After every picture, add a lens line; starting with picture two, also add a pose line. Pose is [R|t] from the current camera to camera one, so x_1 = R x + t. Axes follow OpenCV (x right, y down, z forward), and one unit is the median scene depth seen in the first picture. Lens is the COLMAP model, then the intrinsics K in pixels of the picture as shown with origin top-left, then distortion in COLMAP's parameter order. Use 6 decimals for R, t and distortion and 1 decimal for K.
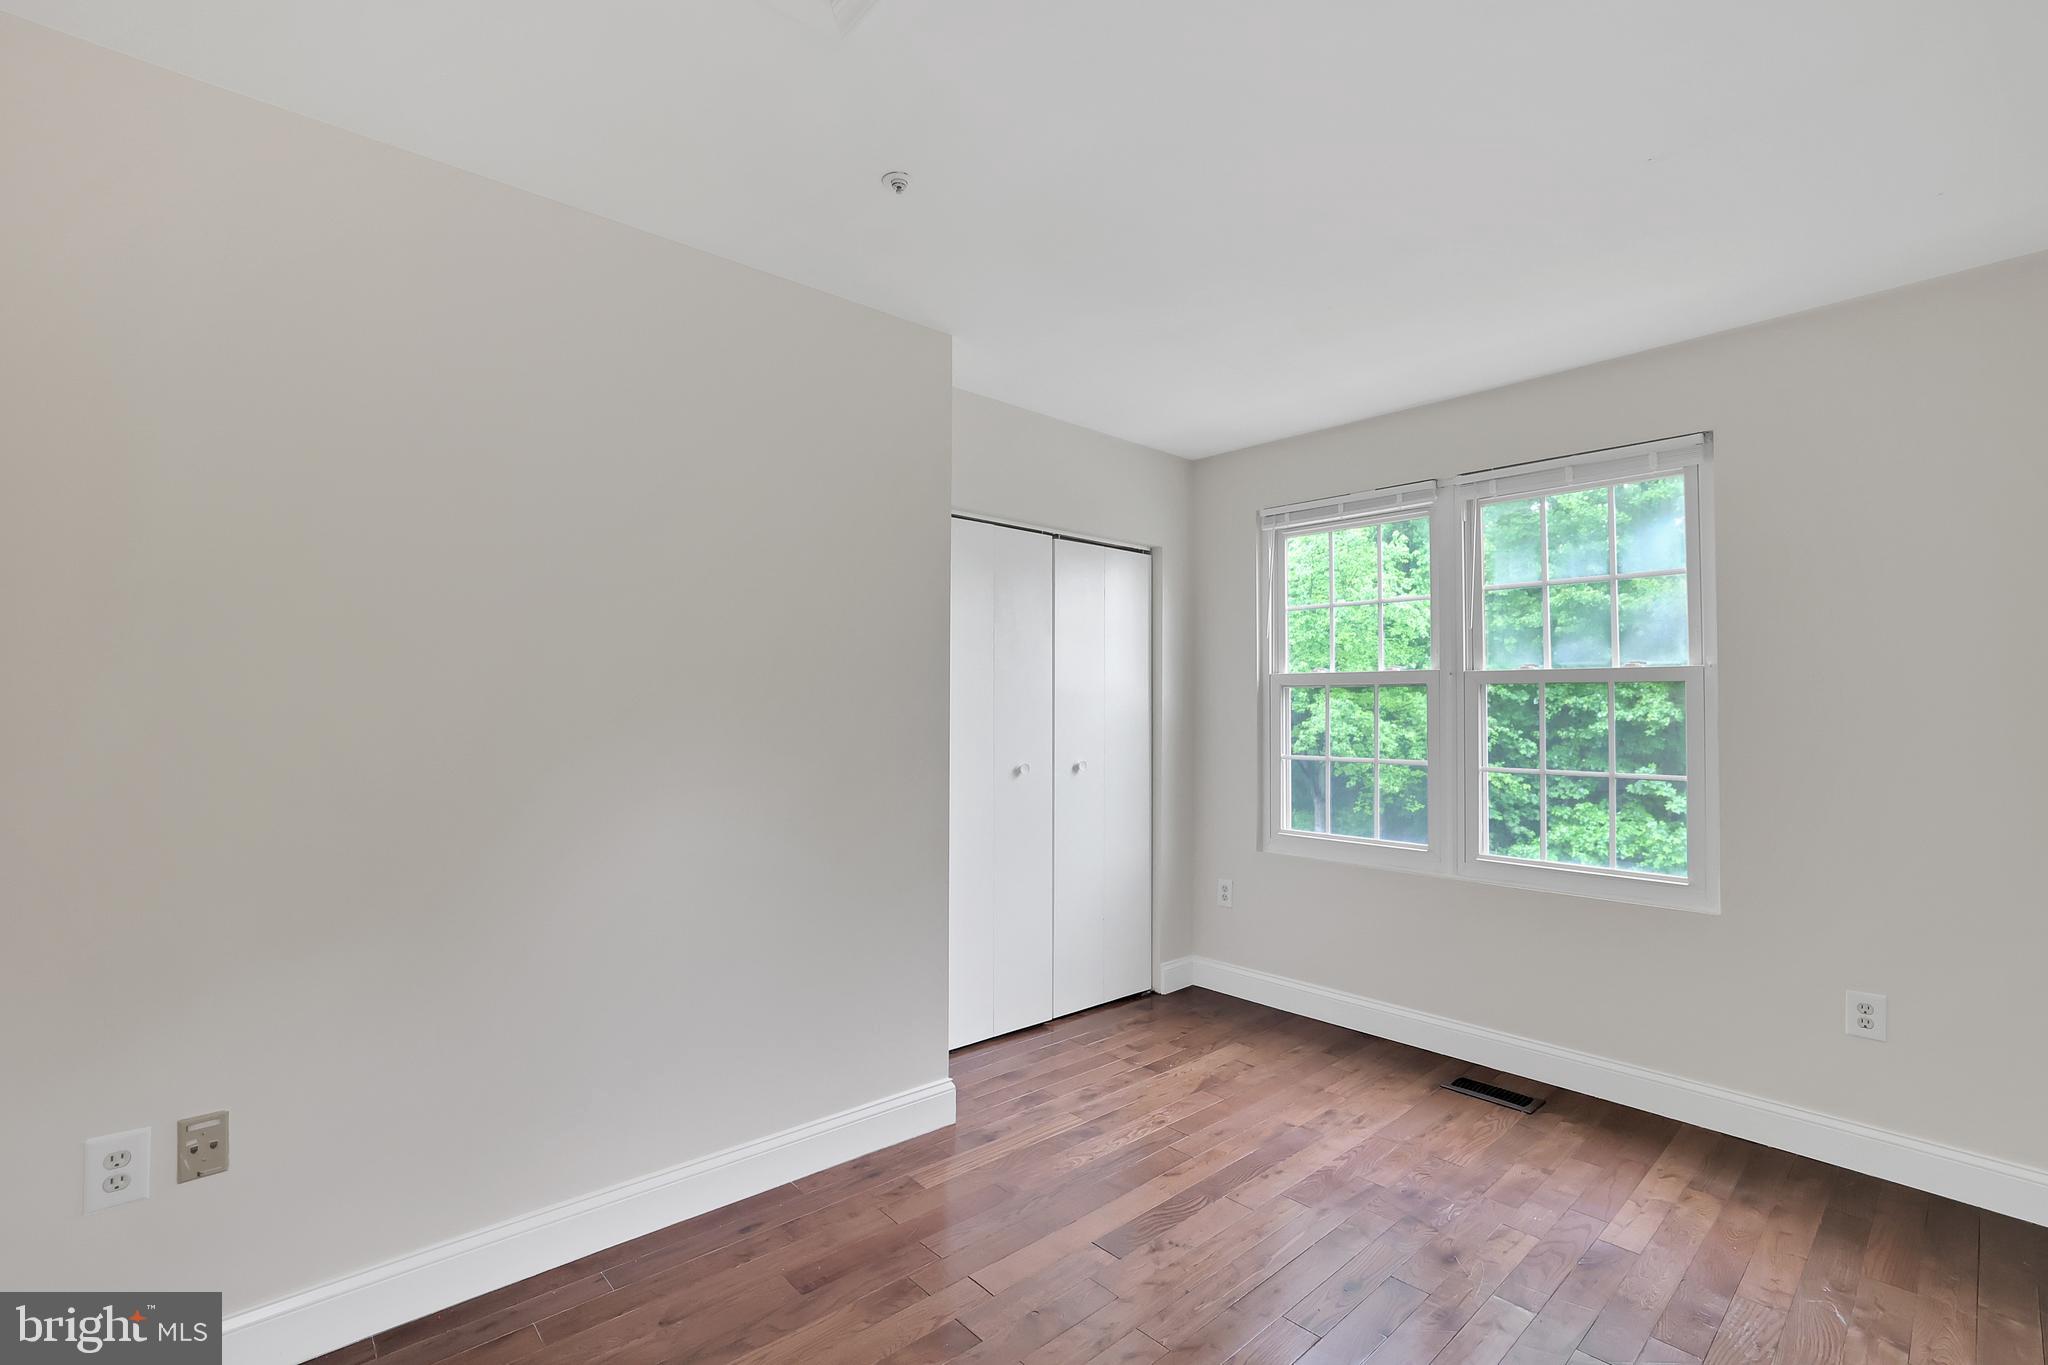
lens RADIAL K [[904.9, 0, 1024.0], [0, 904.9, 682.5], [0, 0, 1]] dist [-0.037091, 0.012477]
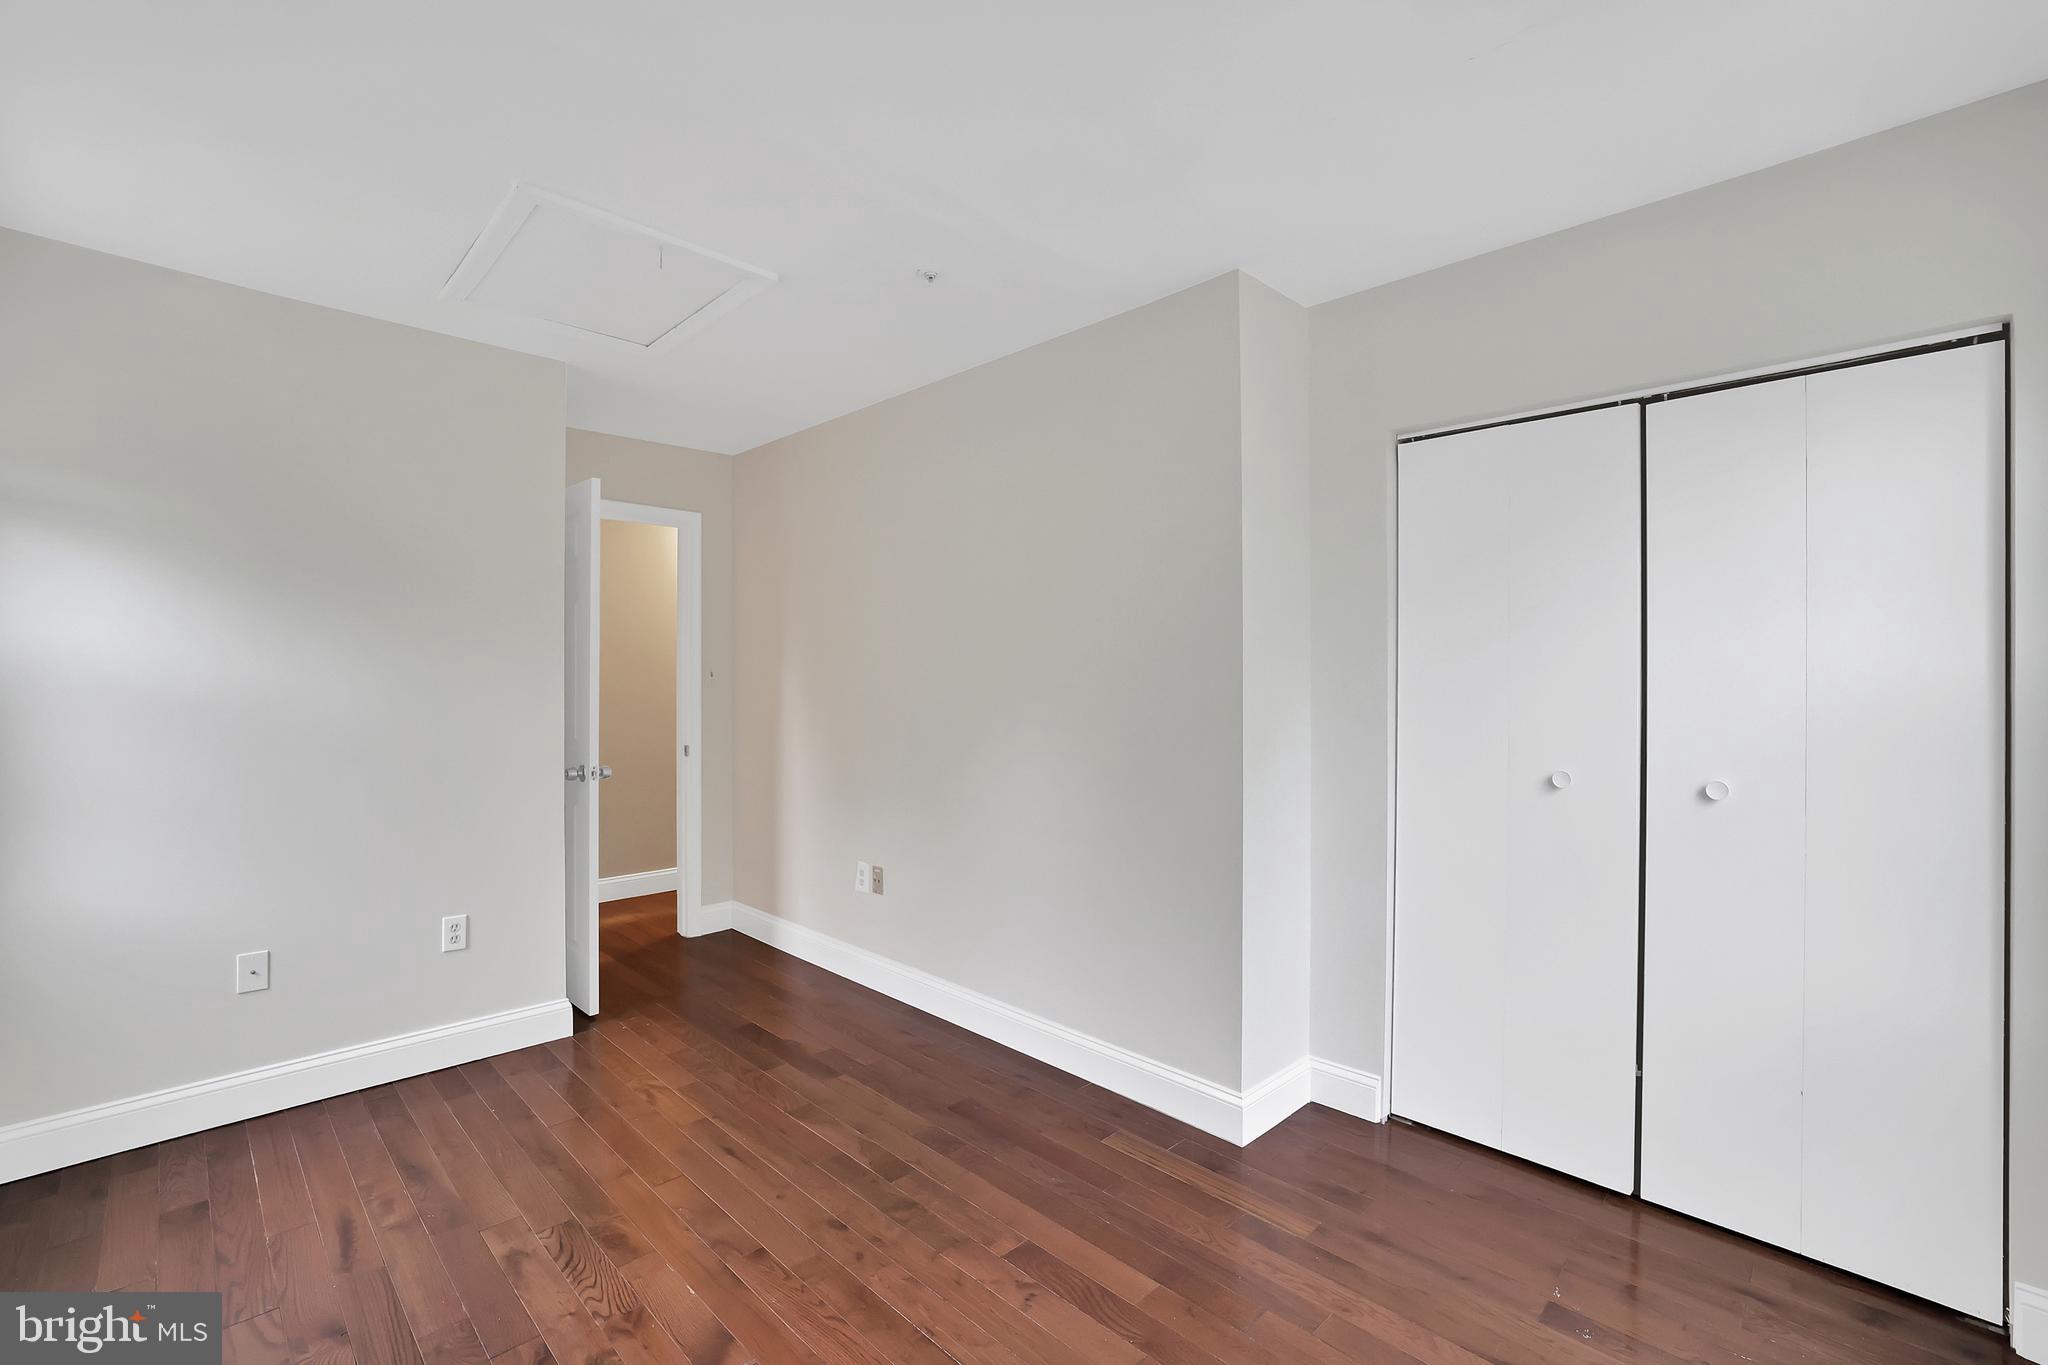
lens RADIAL K [[888.6, 0, 1024.0], [0, 888.6, 682.5], [0, 0, 1]] dist [-0.050571, 0.015972]
pose [[0.047296, -0.004322, -0.998872, 0.924767], [0.023844, 0.999711, -0.003197, 0.025532], [0.998596, -0.023665, 0.047385, 0.876418]]
